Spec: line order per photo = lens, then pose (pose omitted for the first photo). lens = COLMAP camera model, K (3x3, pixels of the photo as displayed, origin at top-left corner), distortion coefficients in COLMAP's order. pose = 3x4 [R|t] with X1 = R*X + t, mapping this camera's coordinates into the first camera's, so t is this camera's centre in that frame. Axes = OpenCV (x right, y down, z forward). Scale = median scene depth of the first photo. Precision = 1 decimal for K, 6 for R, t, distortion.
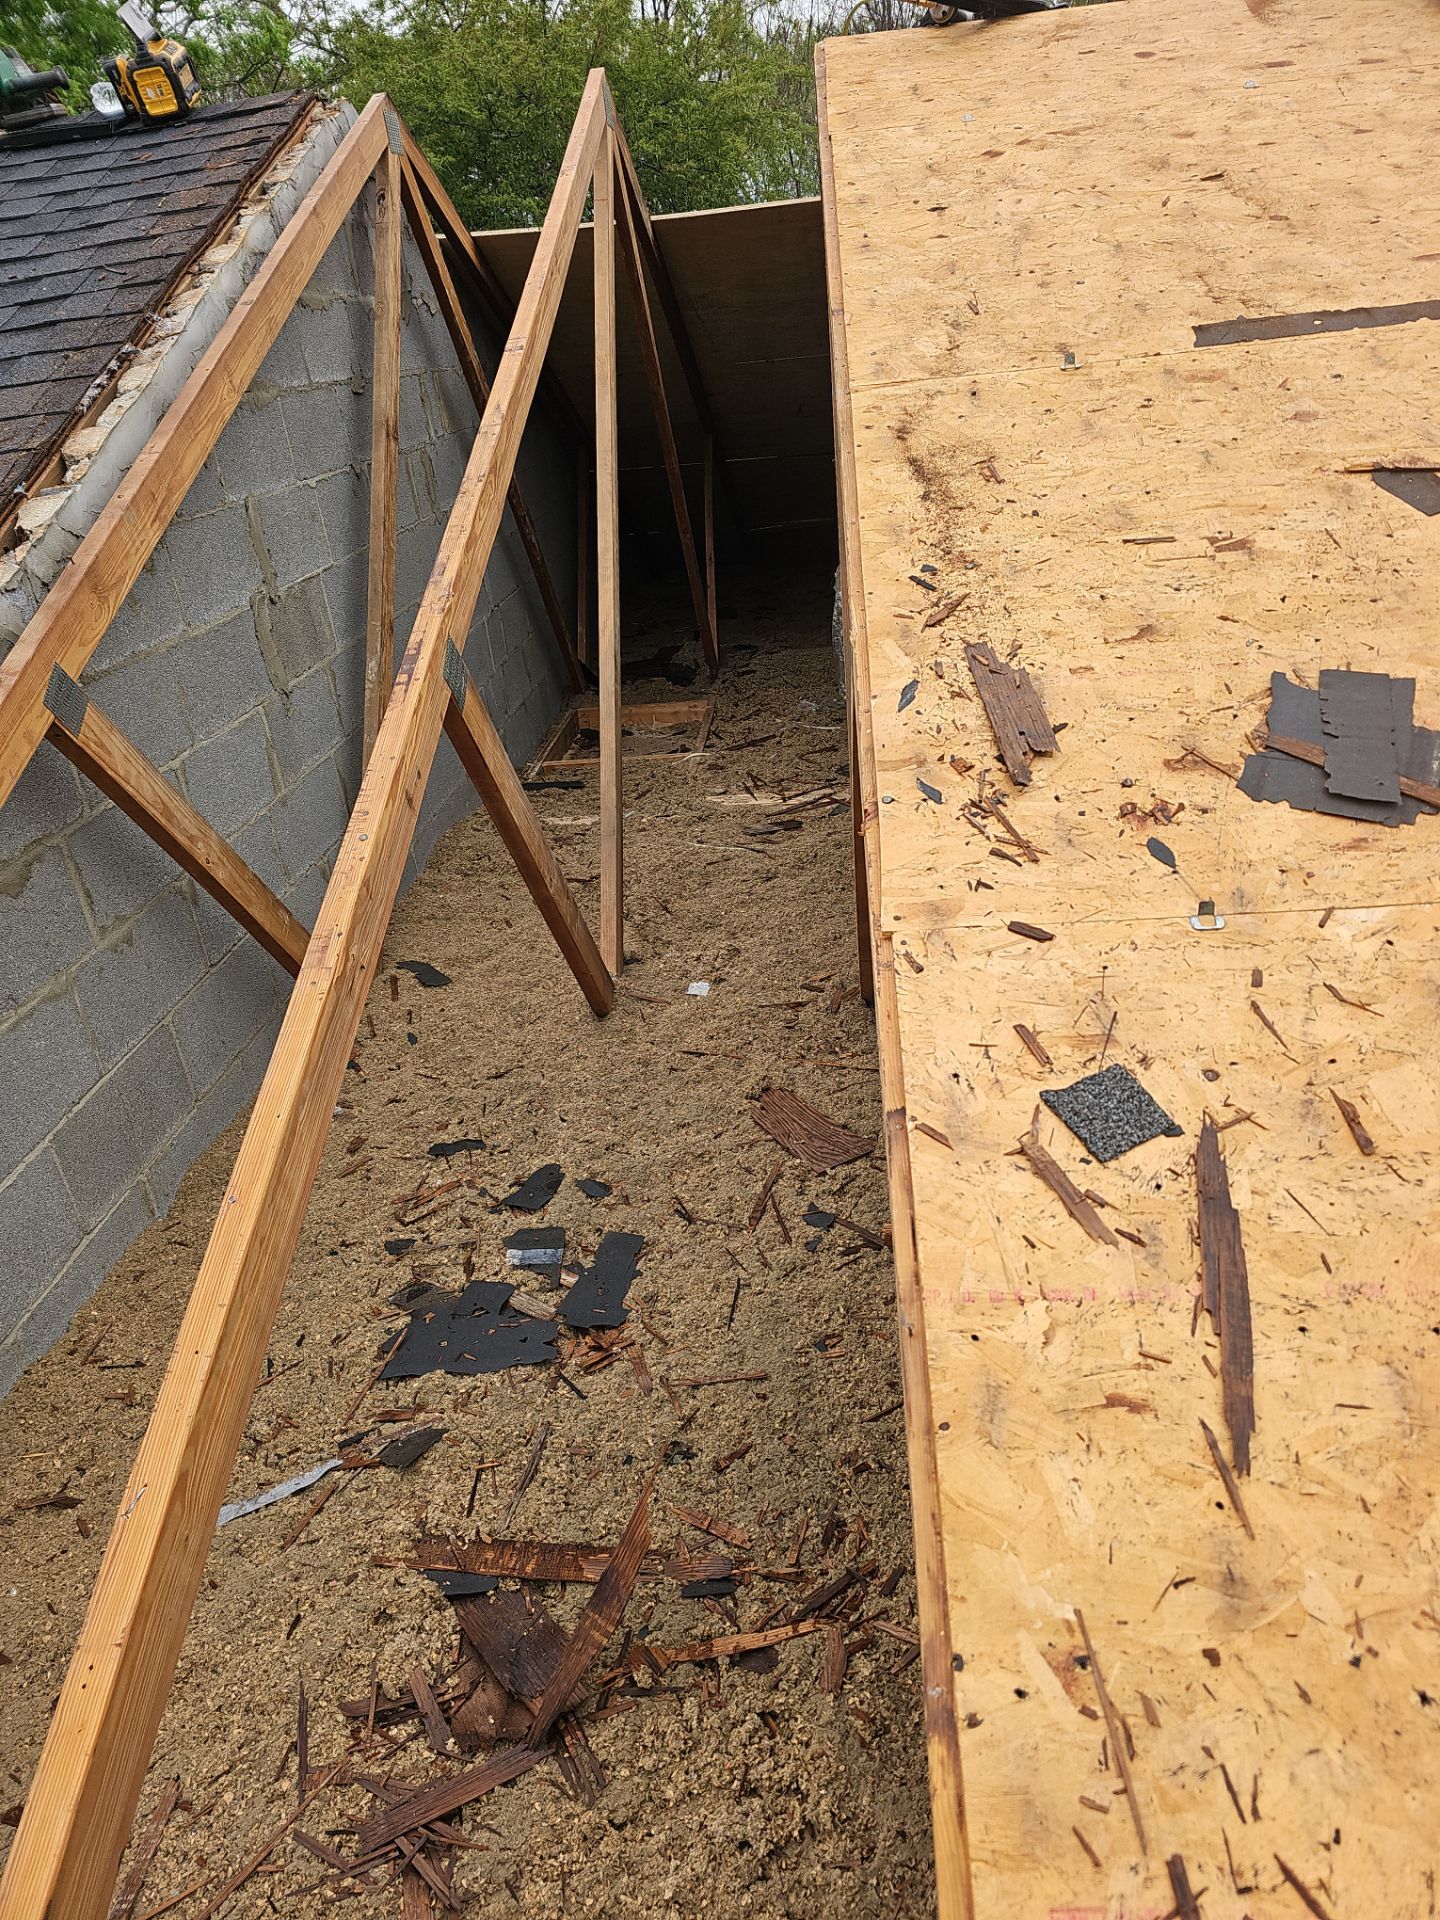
lens RADIAL K [[1260.0, 0, 720.0], [0, 1260.0, 960.0], [0, 0, 1]] dist [0.004520, 0.000698]
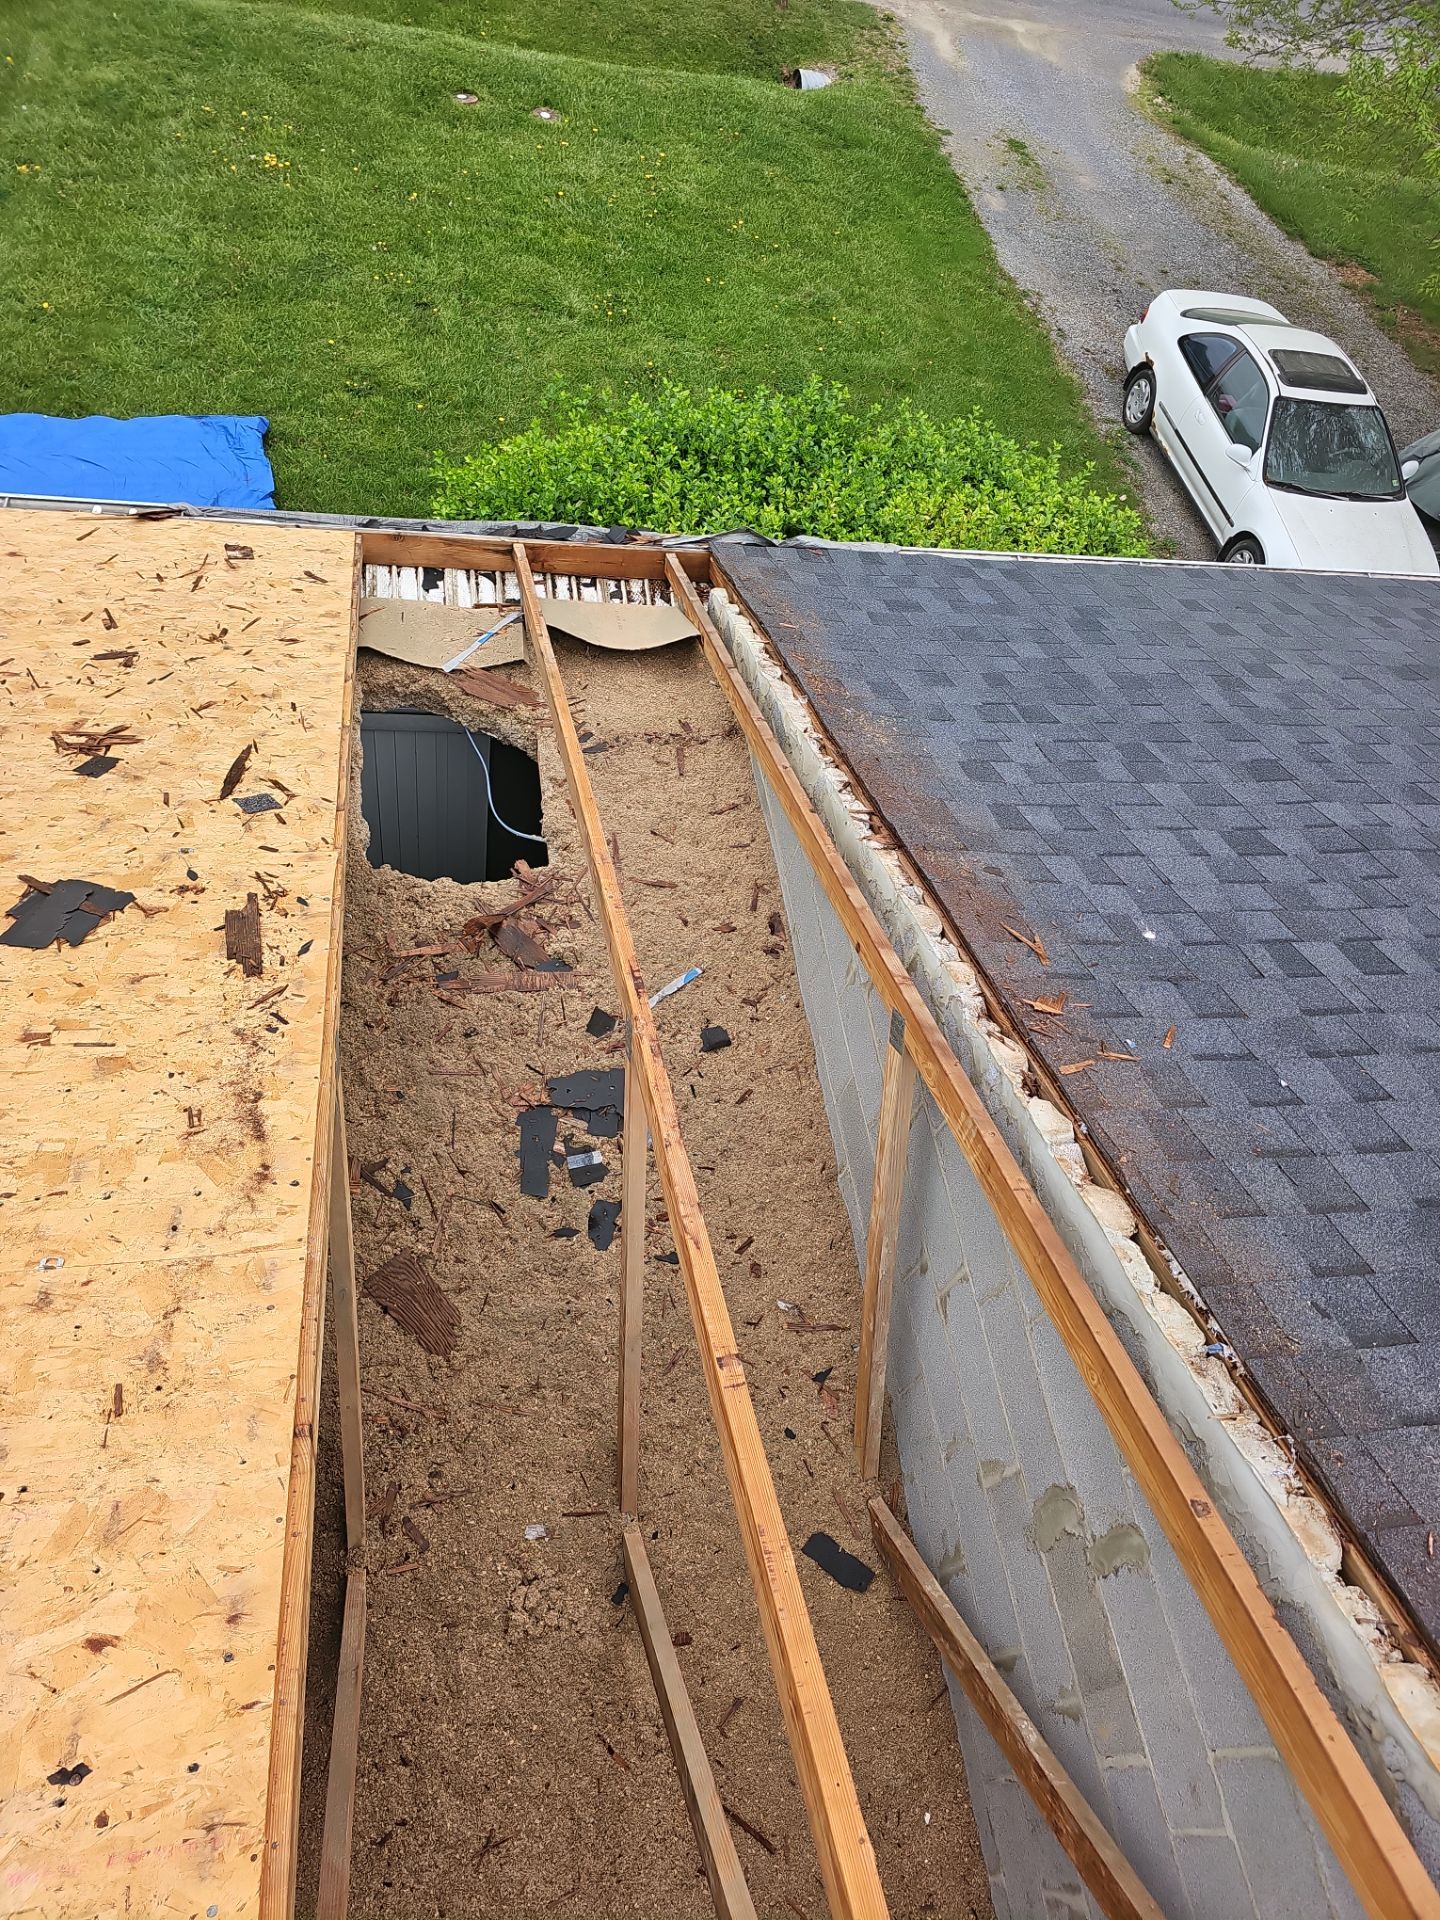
lens RADIAL K [[1260.0, 0, 720.0], [0, 1260.0, 960.0], [0, 0, 1]] dist [0.004520, 0.000698]
pose [[-0.969937, 0.145217, -0.195280, -0.050452], [-0.181262, 0.104318, 0.977886, -1.877767], [0.162377, 0.983885, -0.074859, 1.205860]]
